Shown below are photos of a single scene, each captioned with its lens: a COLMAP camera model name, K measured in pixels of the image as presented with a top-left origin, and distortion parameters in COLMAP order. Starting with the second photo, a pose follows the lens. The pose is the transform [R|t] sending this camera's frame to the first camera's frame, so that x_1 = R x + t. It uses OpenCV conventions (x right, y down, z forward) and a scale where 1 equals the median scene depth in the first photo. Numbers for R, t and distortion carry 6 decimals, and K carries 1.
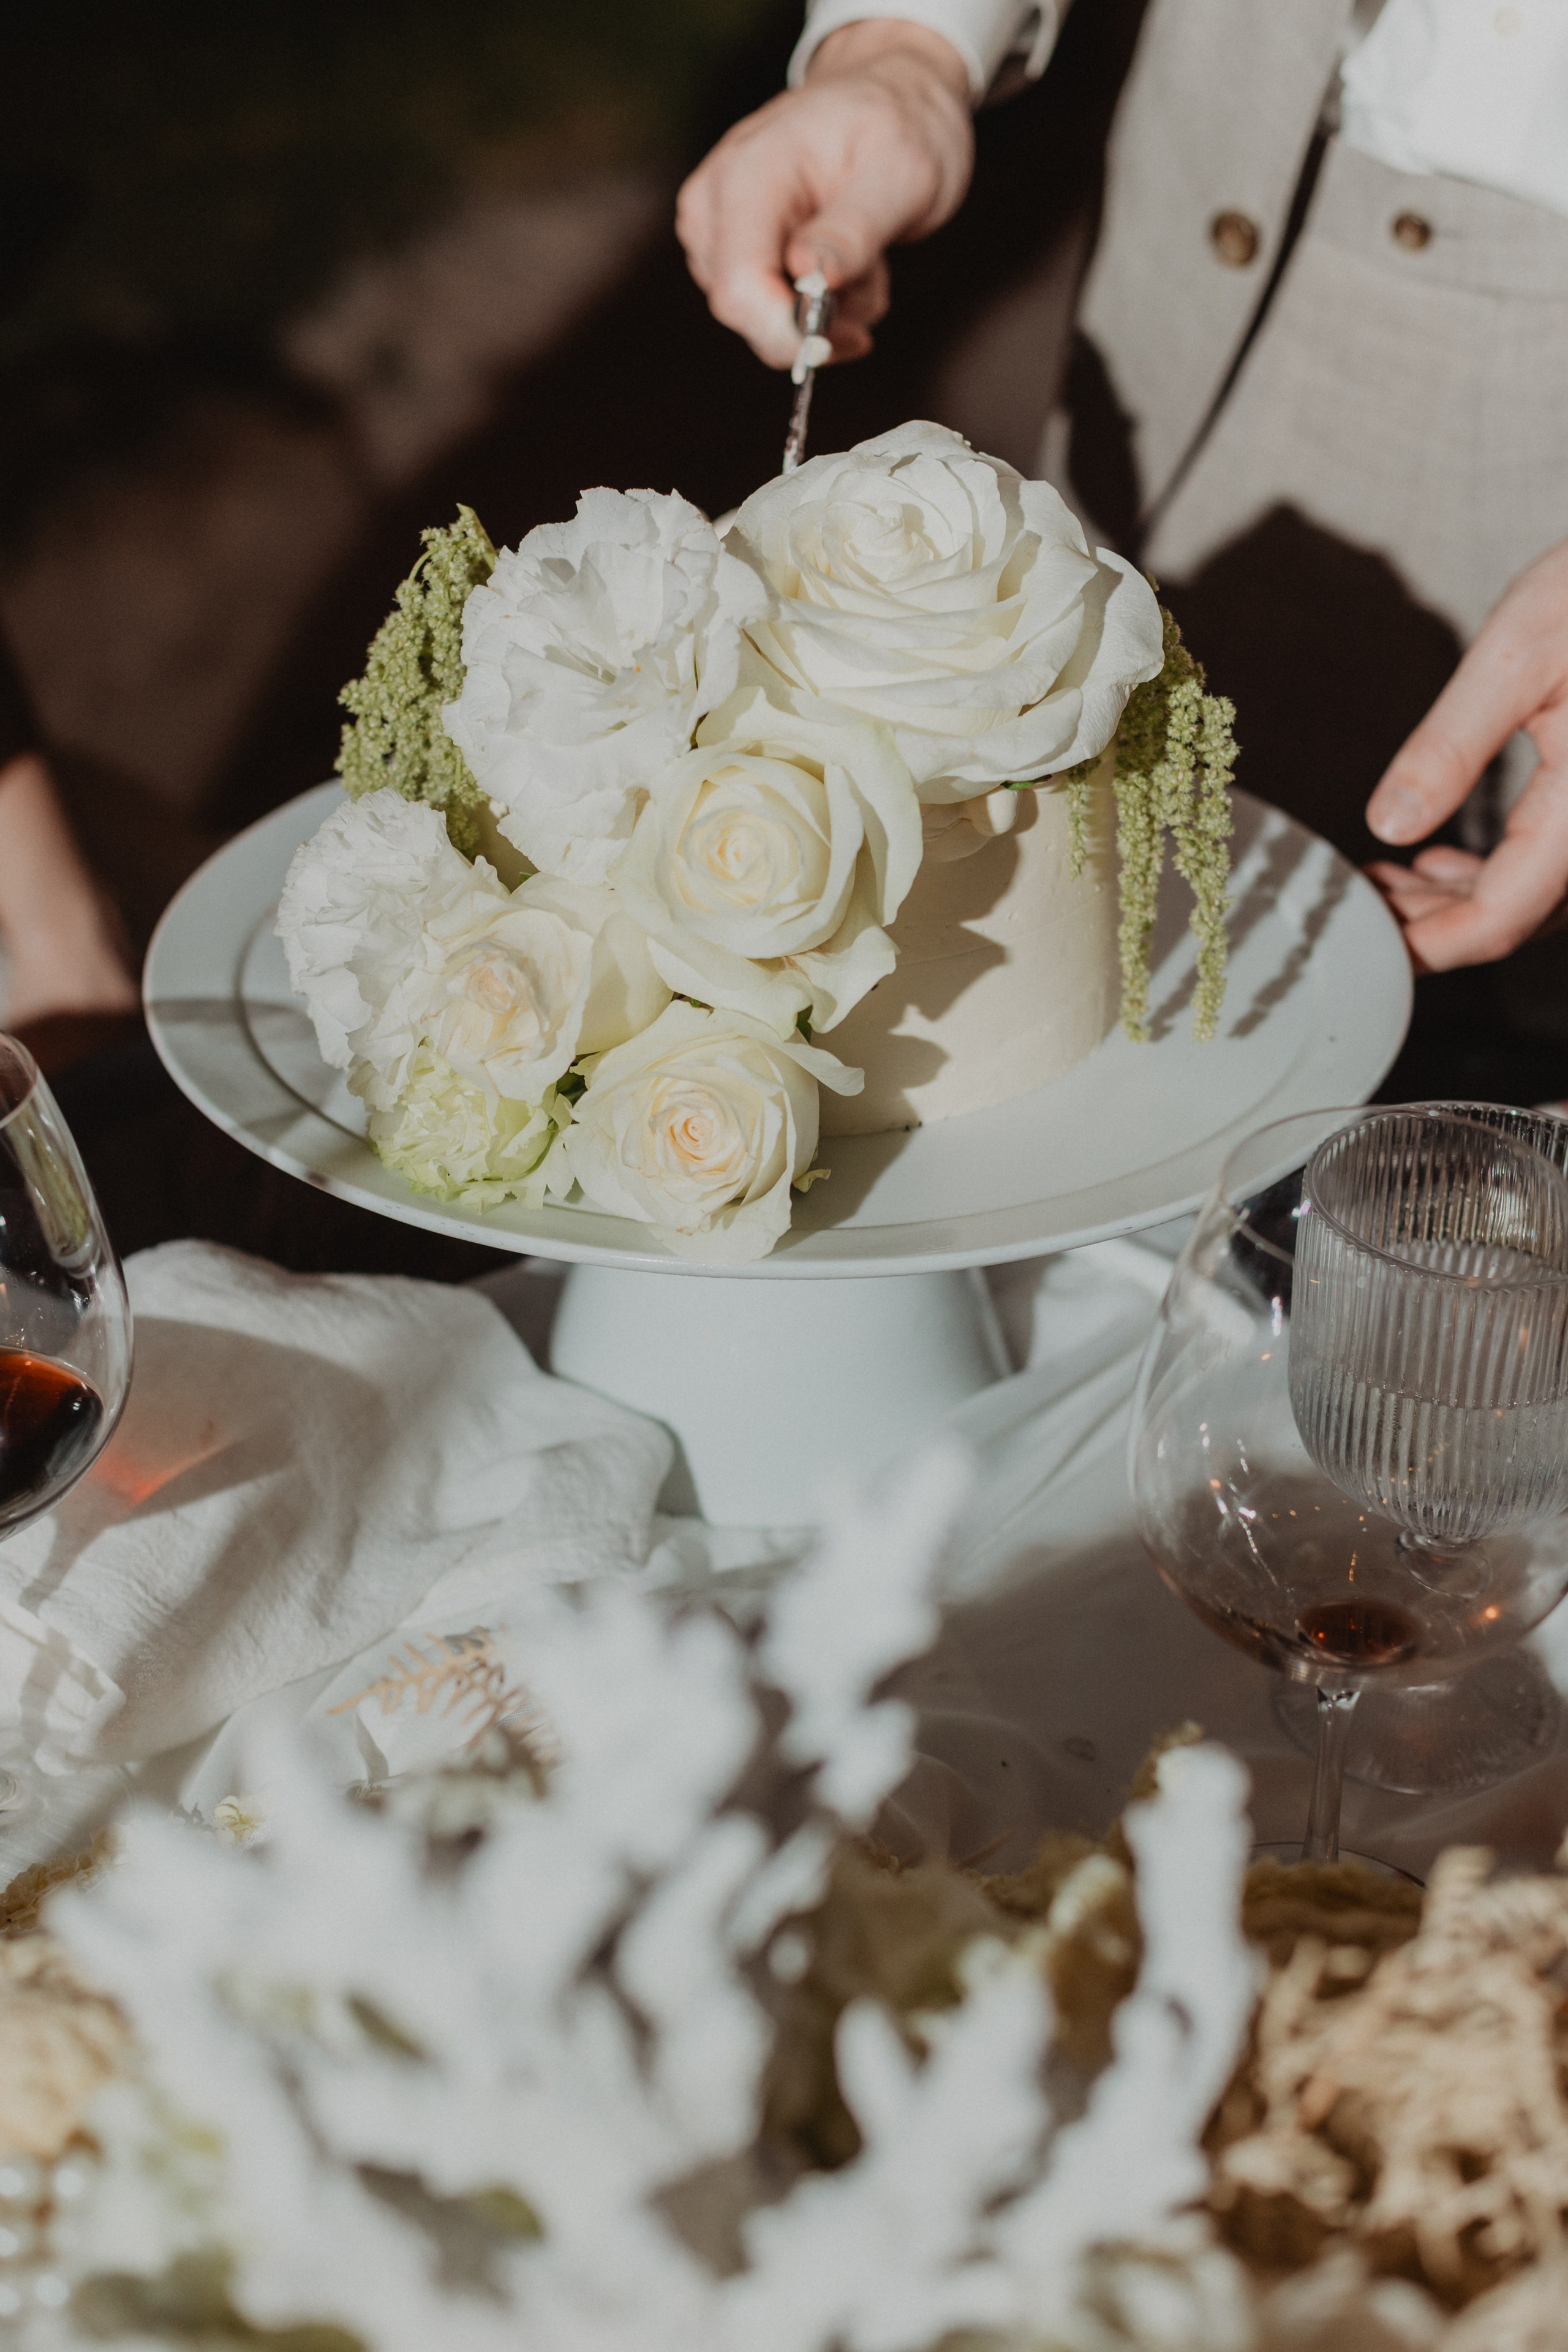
lens RADIAL K [[3424.0, 0, 784.0], [0, 3424.0, 1176.0], [0, 0, 1]] dist [-0.010387, -0.042226]
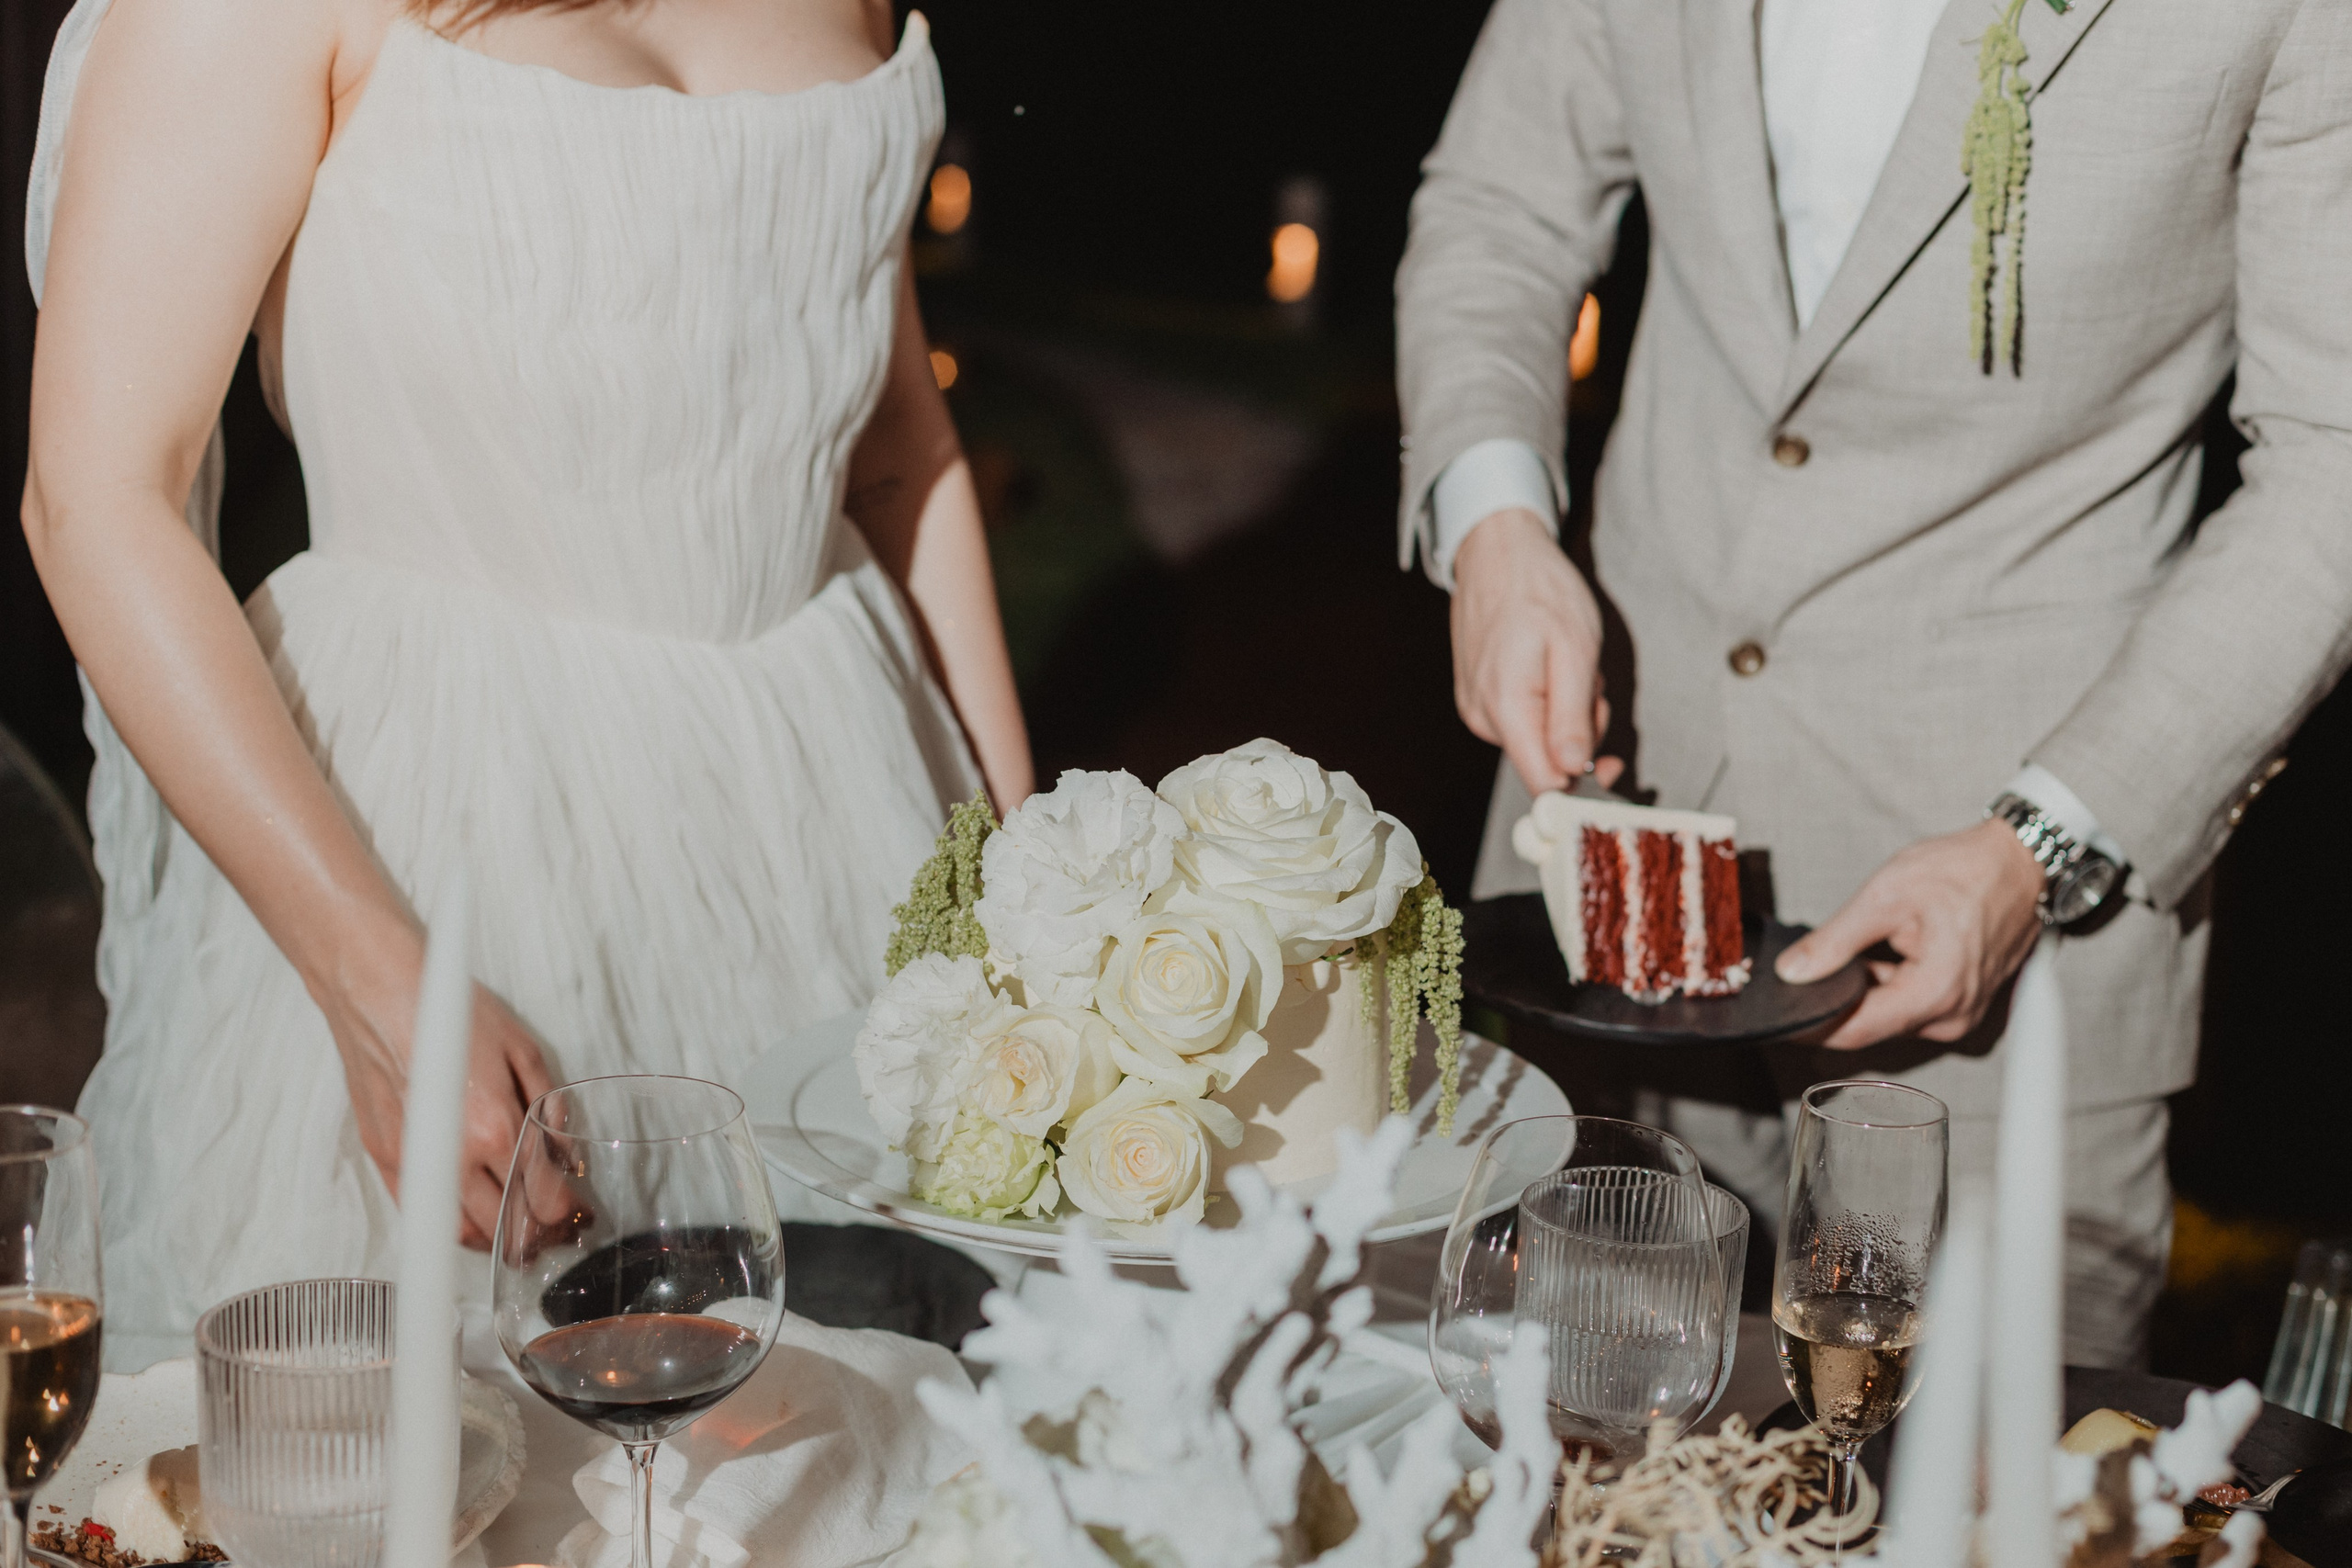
lens RADIAL K [[3339.9, 0, 1301.2], [0, 3339.9, 787.8], [0, 0, 1]] dist [-0.189063, 0.058412]
pose [[0.990974, 0.011085, 0.133593, -0.153550], [0.028673, 0.955985, -0.292010, 0.262650], [-0.130950, 0.293205, 0.947039, -0.488116]]
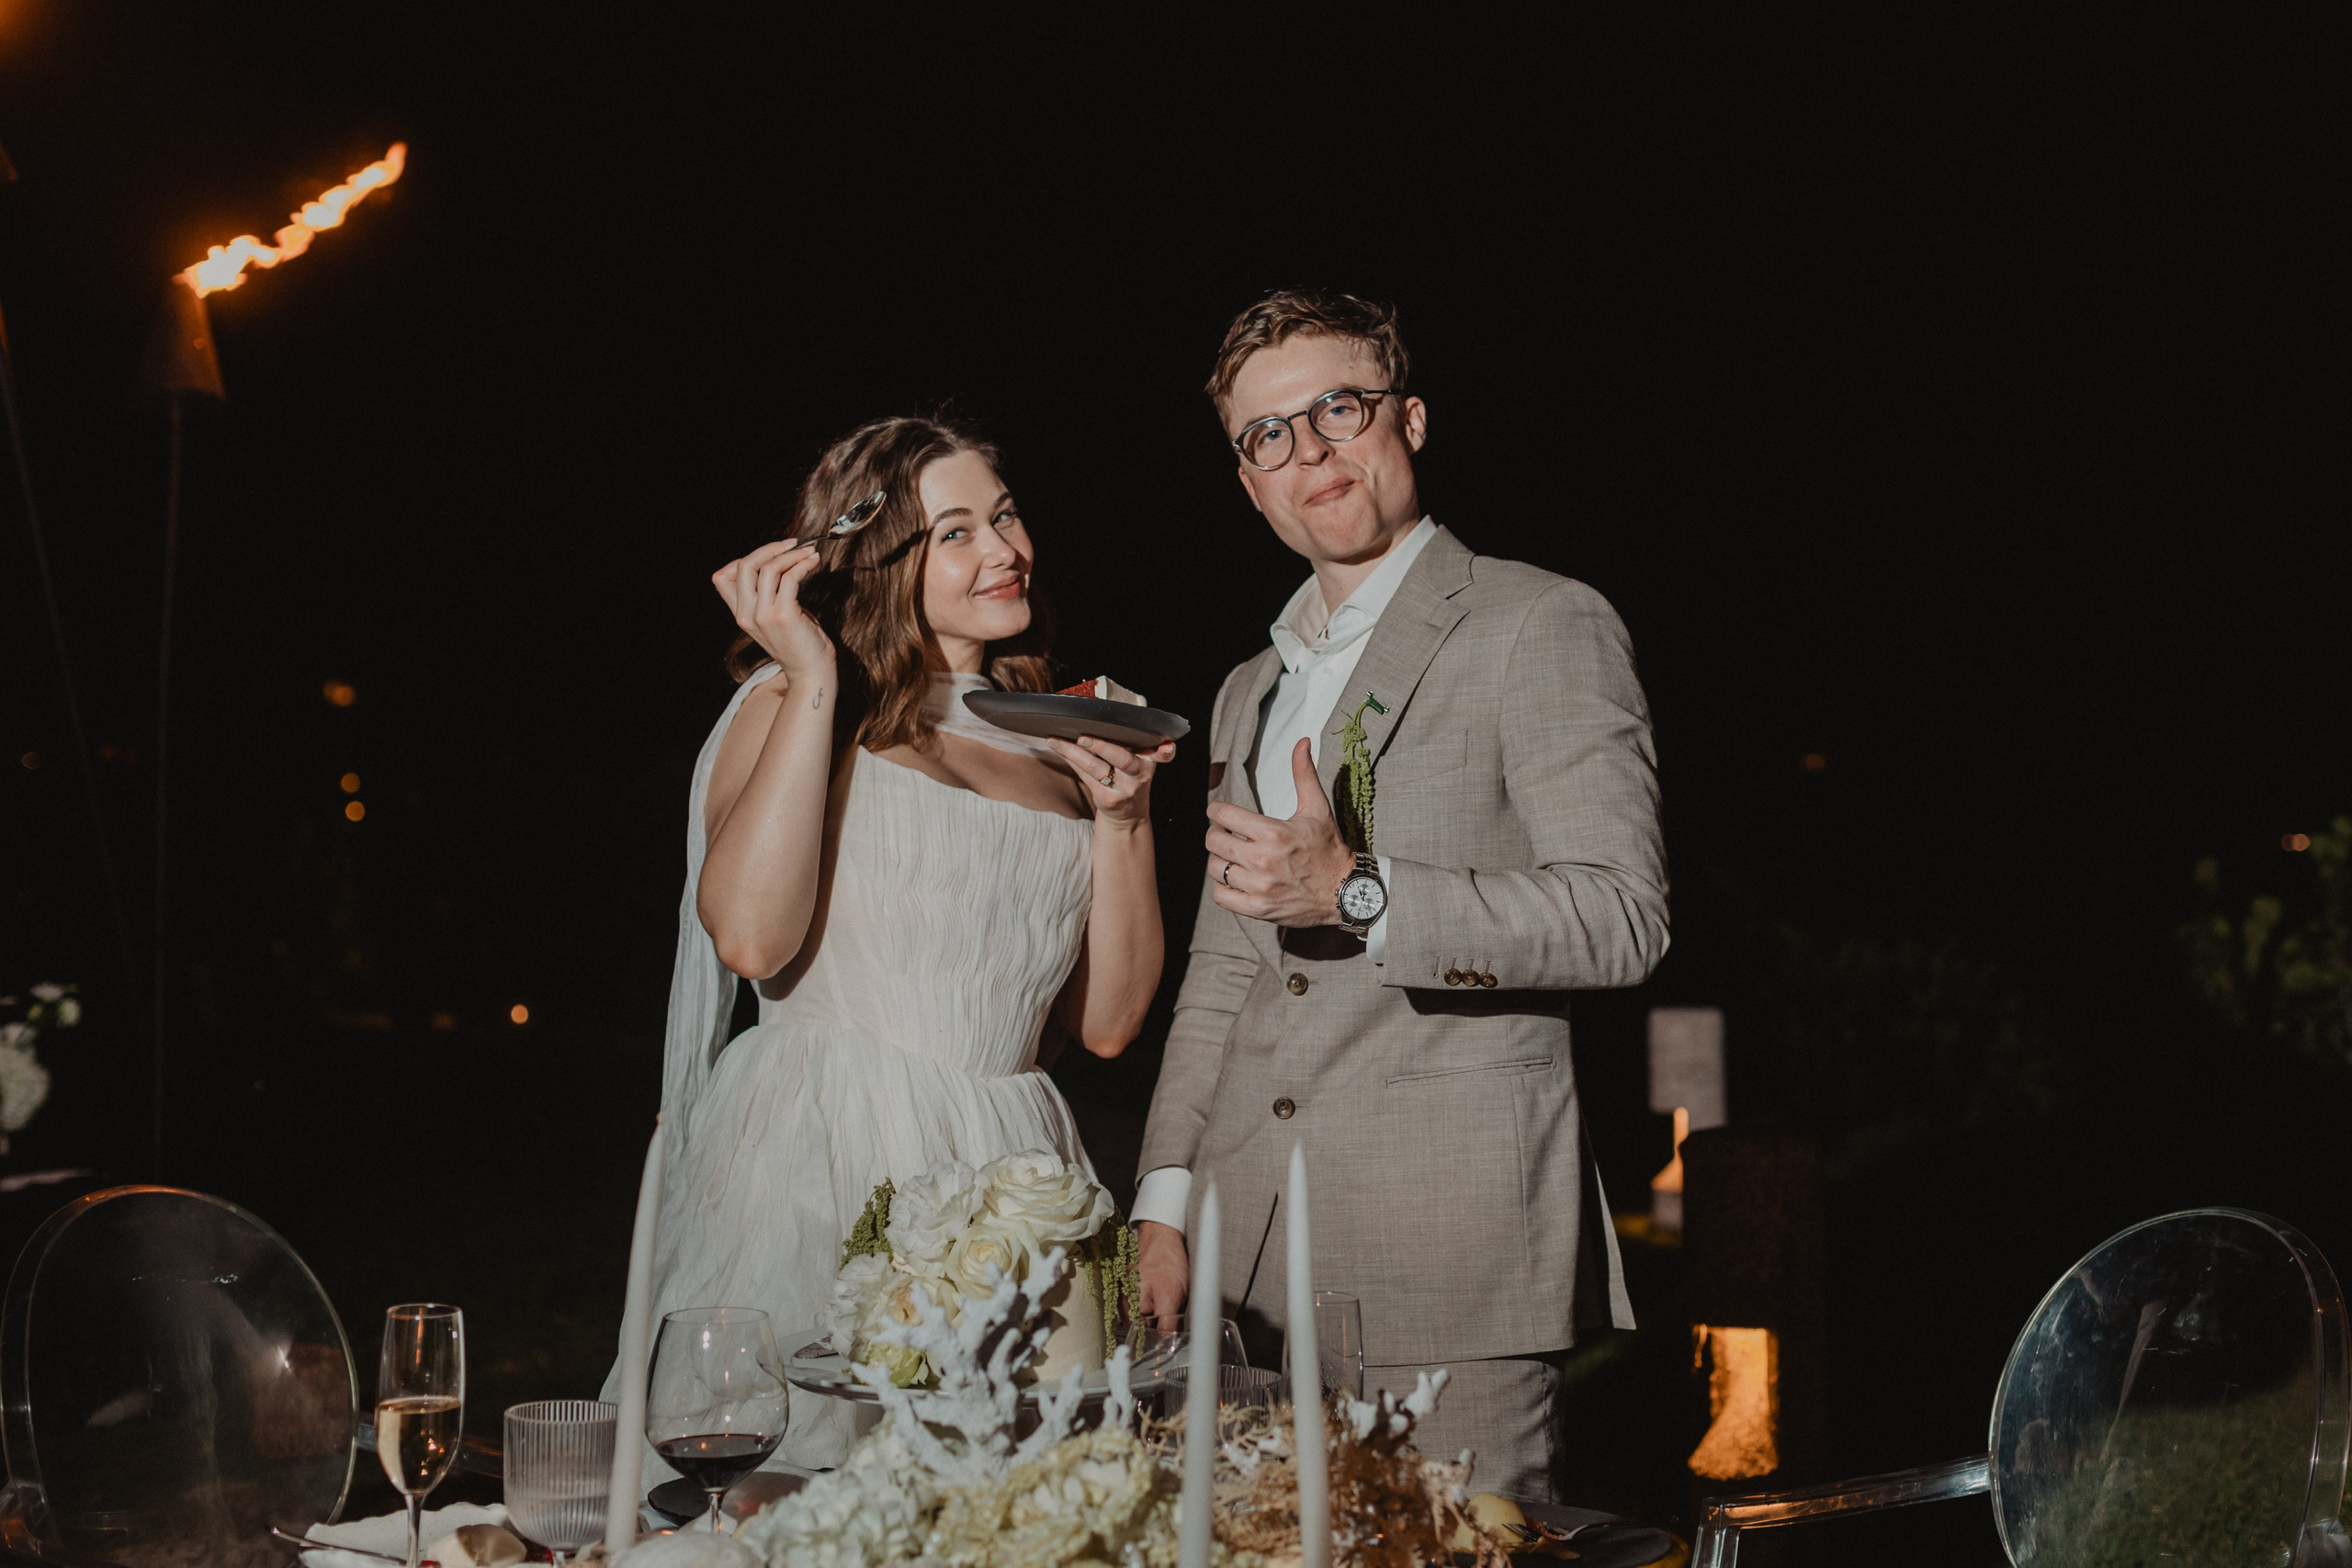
lens RADIAL K [[3423.7, 0, 1176.0], [0, 3423.7, 784.0], [0, 0, 1]] dist [-0.010387, -0.042226]
pose [[0.994731, 0.007863, 0.102220, -0.154849], [0.044199, 0.866748, -0.496783, 1.054457], [-0.092506, 0.498684, 0.861834, -1.882506]]
